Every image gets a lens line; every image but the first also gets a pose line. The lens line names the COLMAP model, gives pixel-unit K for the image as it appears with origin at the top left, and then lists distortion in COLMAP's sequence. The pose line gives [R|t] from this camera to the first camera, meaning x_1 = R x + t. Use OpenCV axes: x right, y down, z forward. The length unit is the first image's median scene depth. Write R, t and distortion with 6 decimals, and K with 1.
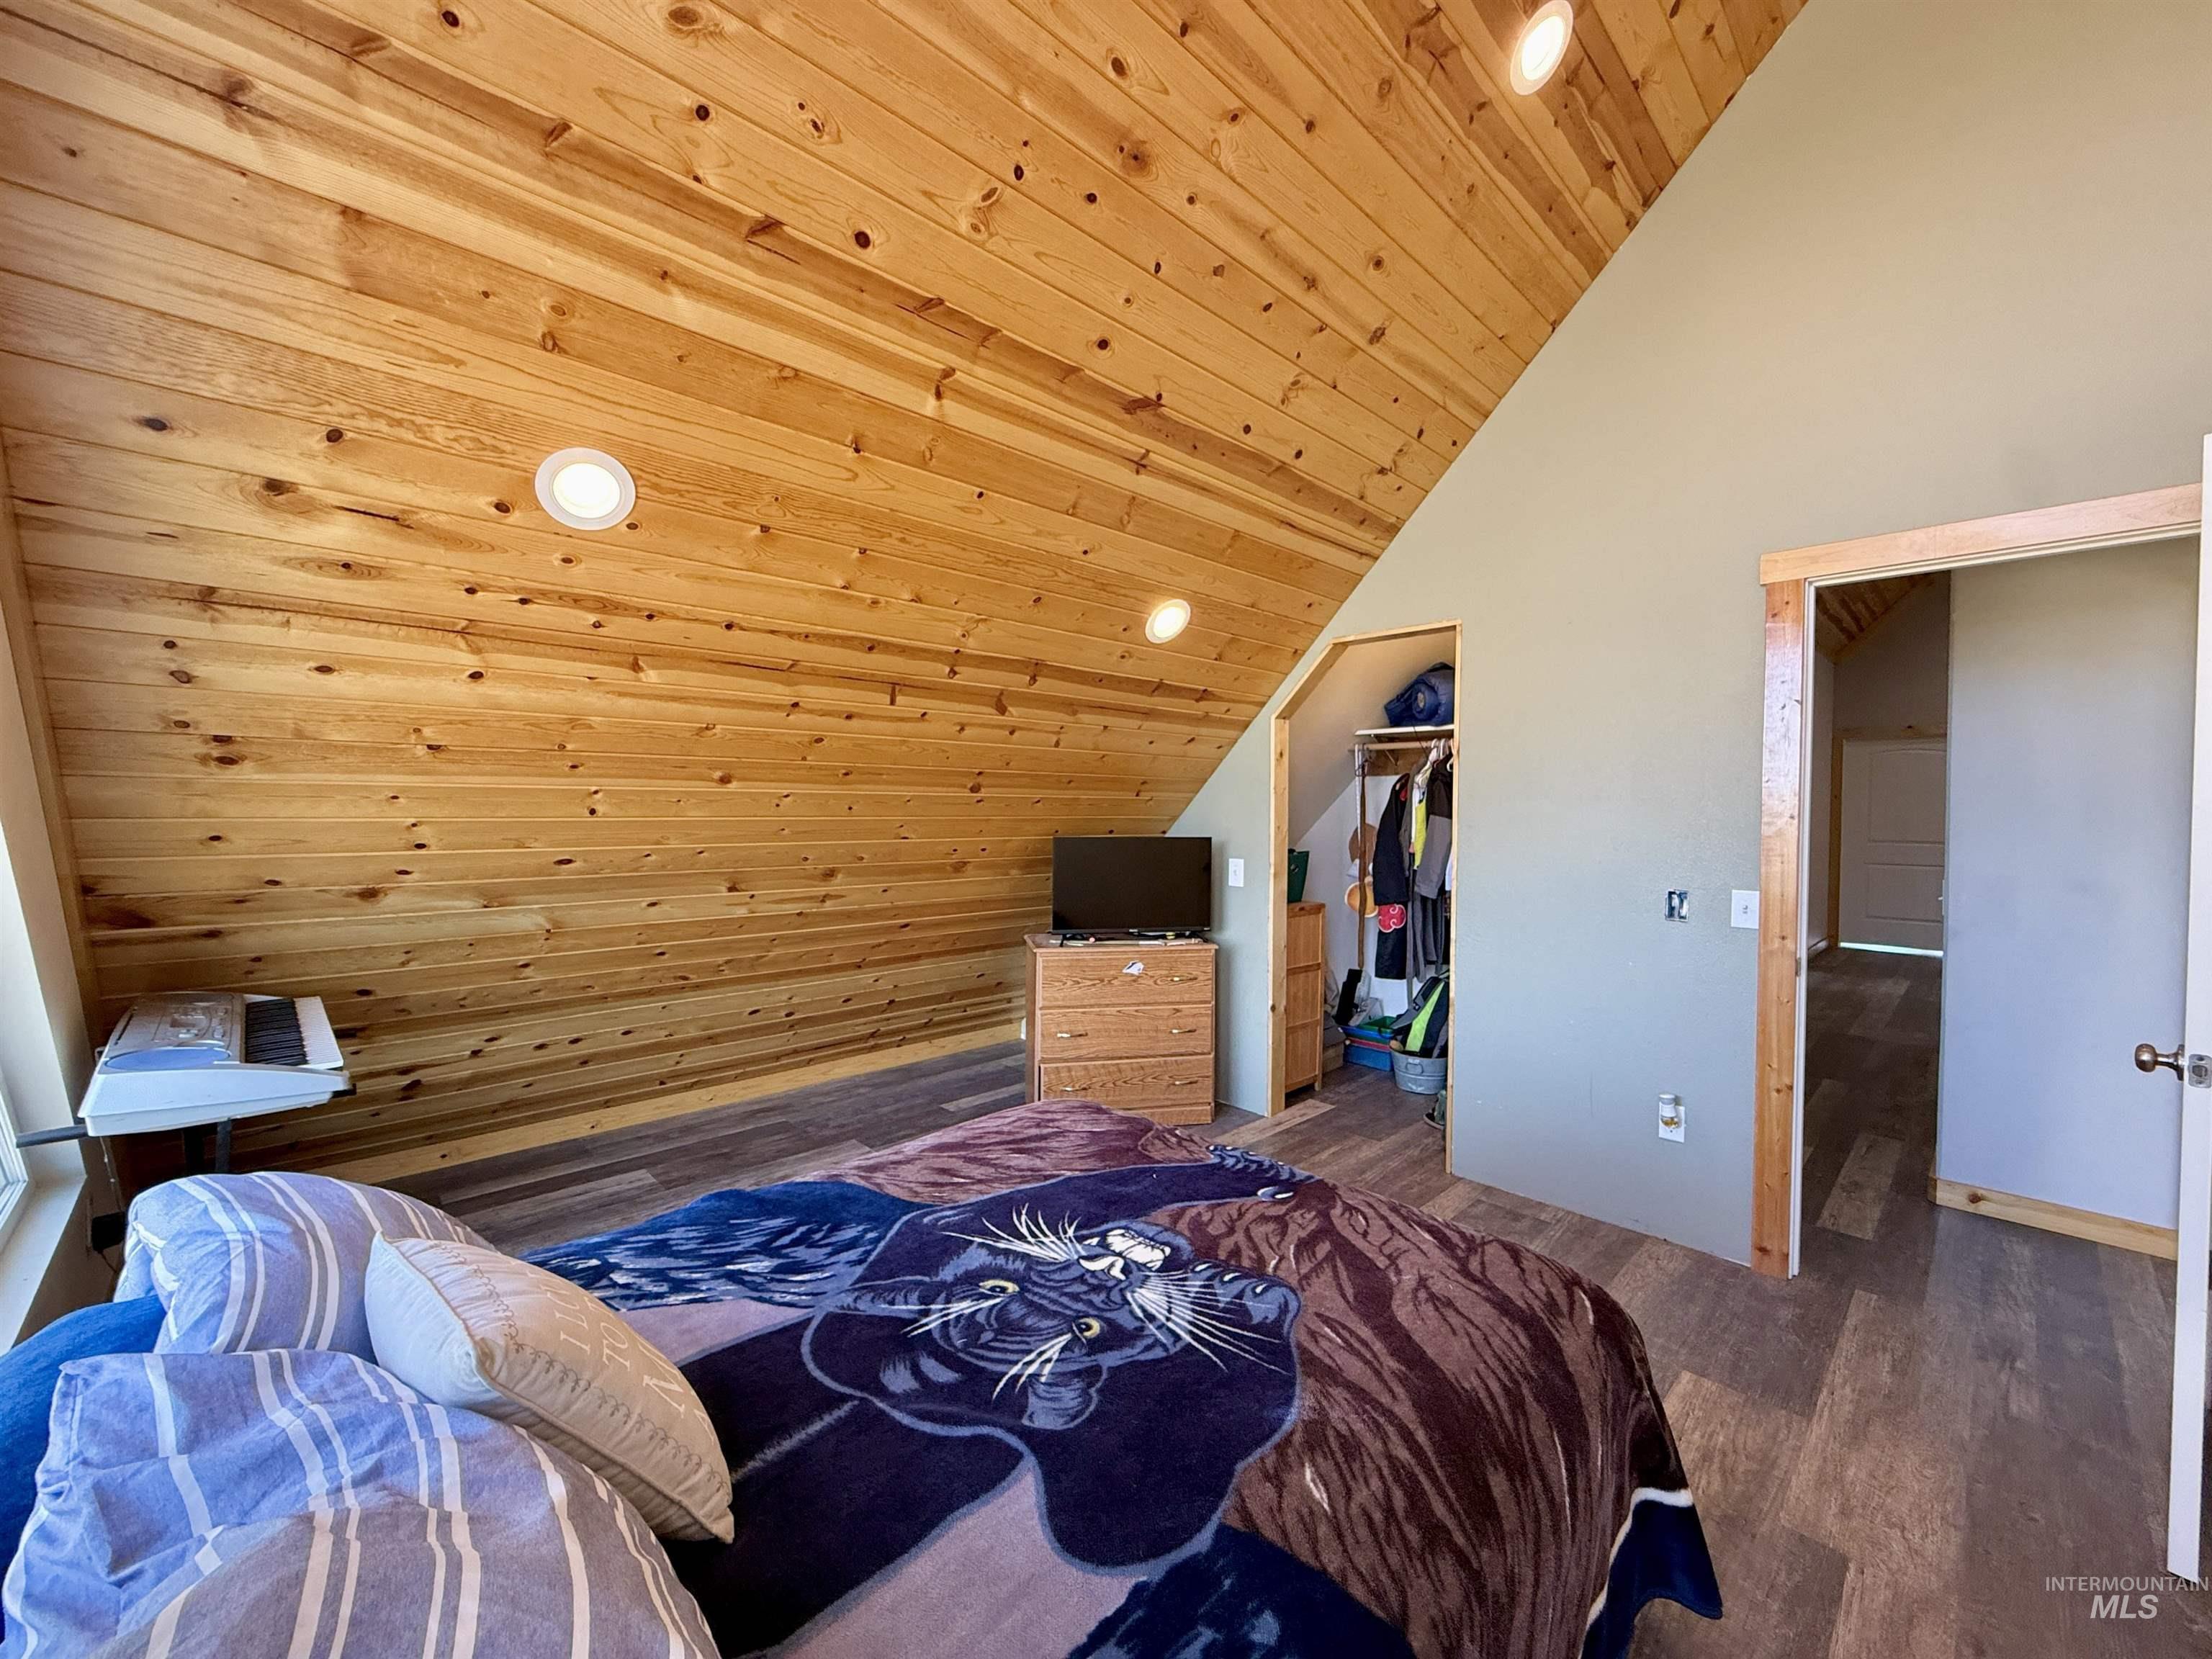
lens RADIAL K [[878.1, 0, 1102.2], [0, 878.1, 829.8], [0, 0, 1]] dist [-0.000898, 0.000809]
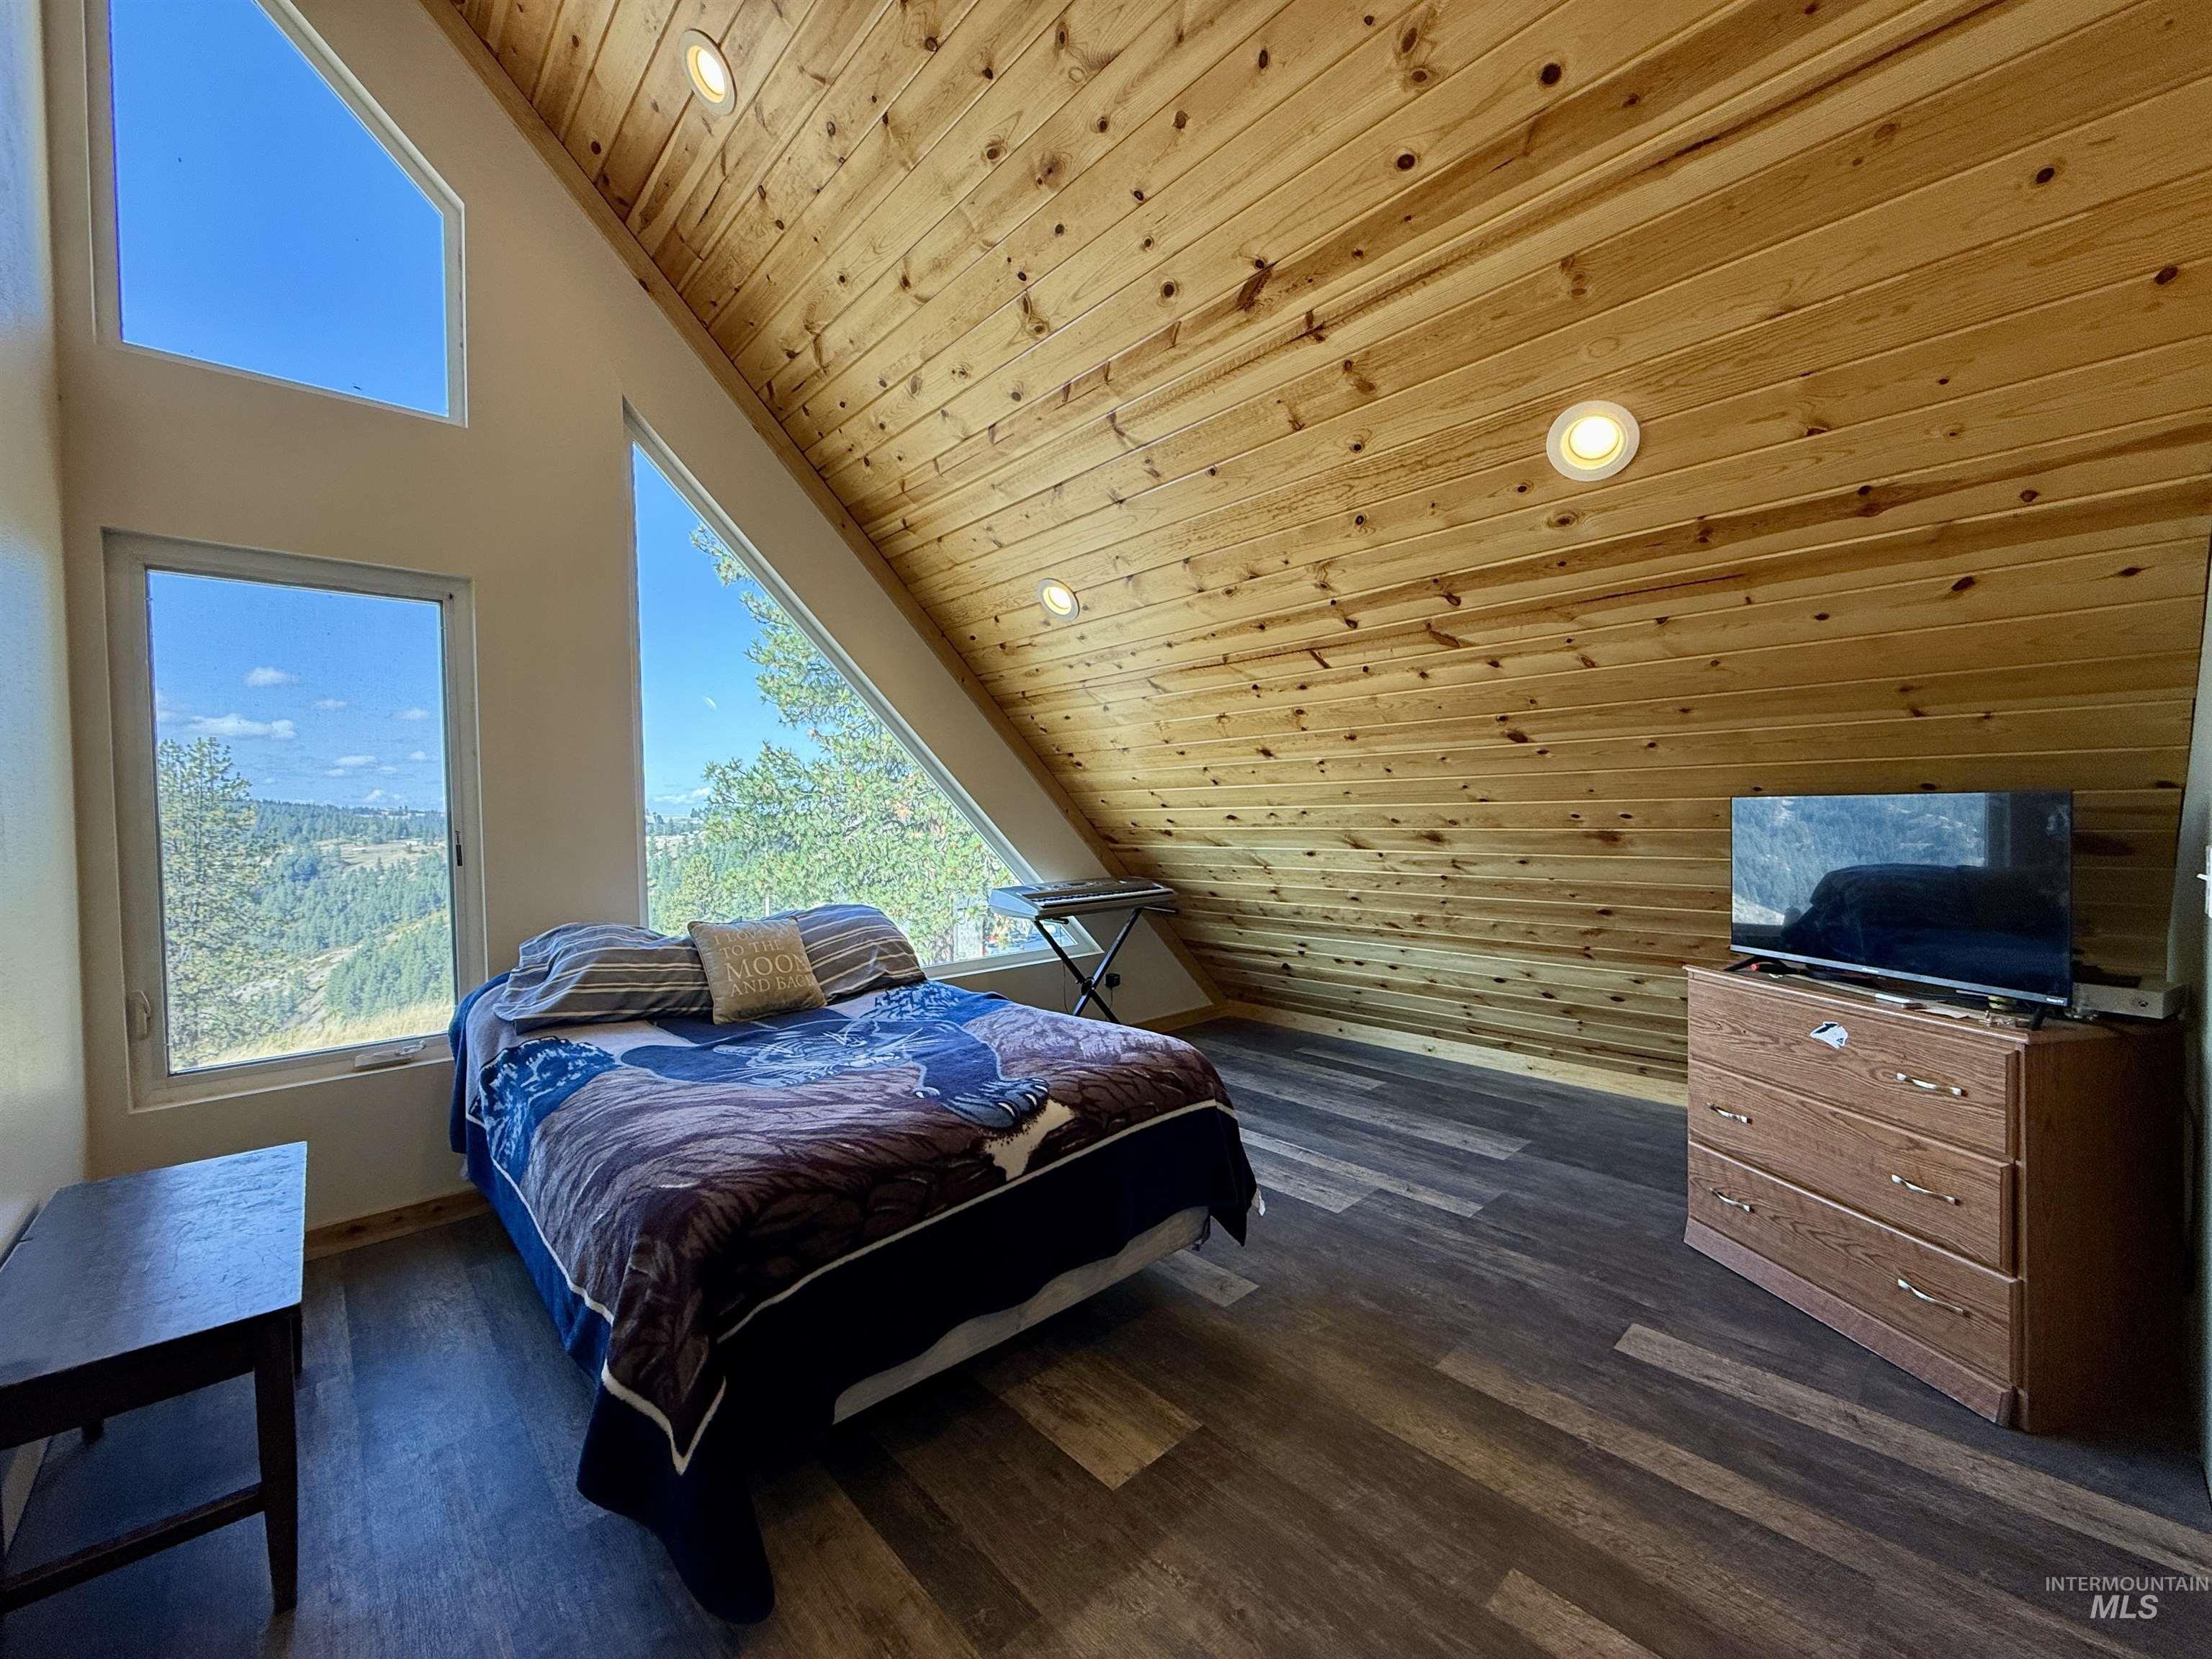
lens RADIAL K [[878.1, 0, 1101.9], [0, 878.1, 830.0], [0, 0, 1]] dist [-0.000898, 0.000809]
pose [[-0.020968, 0.014221, -0.999679, 1.160444], [-0.006505, 0.999876, 0.014361, 0.050646], [0.999759, 0.006804, -0.020873, 1.097144]]
